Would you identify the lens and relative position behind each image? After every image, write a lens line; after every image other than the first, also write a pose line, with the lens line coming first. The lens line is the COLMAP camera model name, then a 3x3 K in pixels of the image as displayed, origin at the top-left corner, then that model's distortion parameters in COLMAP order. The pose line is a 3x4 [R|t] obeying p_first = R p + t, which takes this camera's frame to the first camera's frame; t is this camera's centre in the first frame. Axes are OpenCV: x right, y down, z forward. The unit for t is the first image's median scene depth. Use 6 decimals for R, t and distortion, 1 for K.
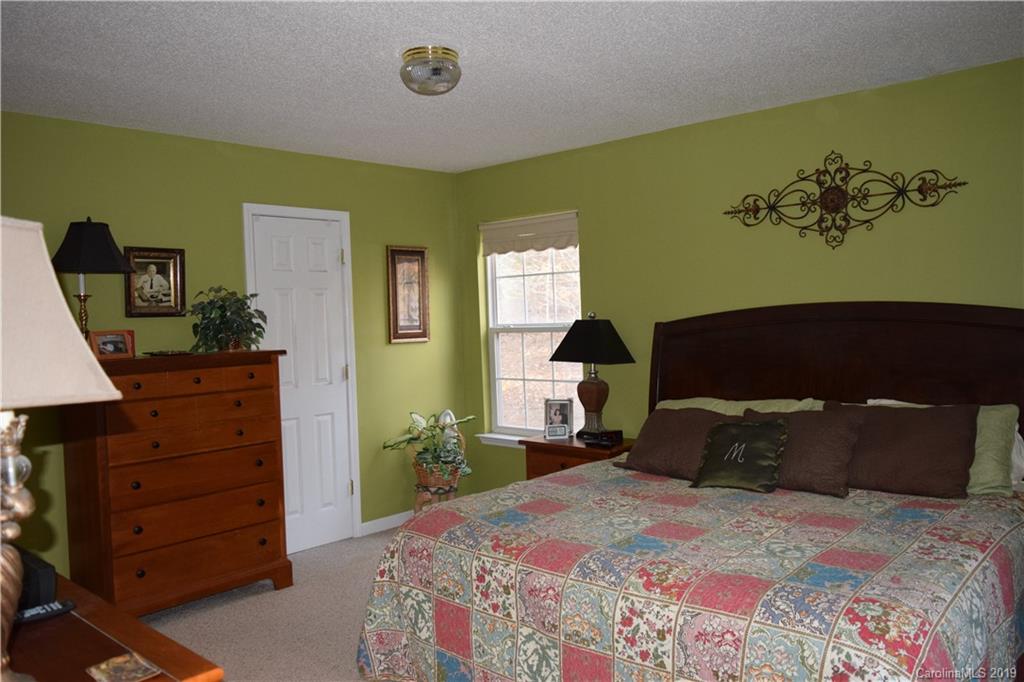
lens RADIAL K [[797.2, 0, 512.0], [0, 797.2, 341.0], [0, 0, 1]] dist [-0.007033, -0.001474]
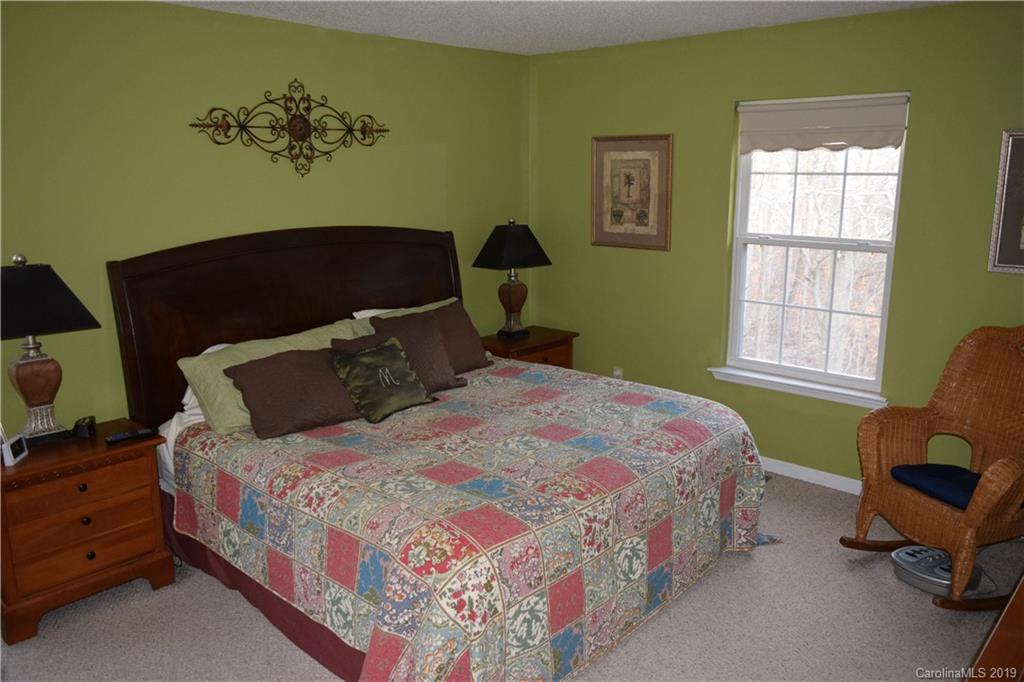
lens RADIAL K [[797.2, 0, 512.0], [0, 797.2, 341.0], [0, 0, 1]] dist [-0.007033, -0.001474]
pose [[-0.005290, -0.179808, 0.983688, -0.667288], [0.042990, 0.982751, 0.179868, -0.080793], [-0.999061, 0.043240, 0.002531, 0.740554]]
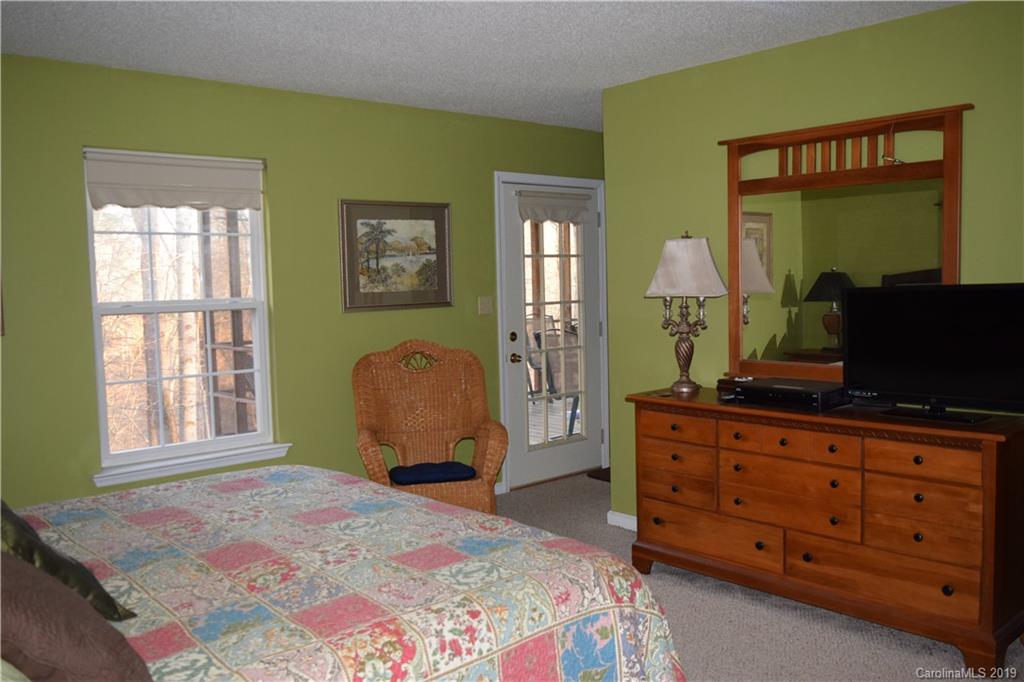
lens RADIAL K [[856.1, 0, 512.0], [0, 856.1, 341.0], [0, 0, 1]] dist [-0.005844, -0.003285]
pose [[-0.993584, 0.048905, 0.101976, -0.095866], [0.059711, 0.992598, 0.105757, -0.045353], [-0.096049, 0.111168, -0.989149, 1.379229]]
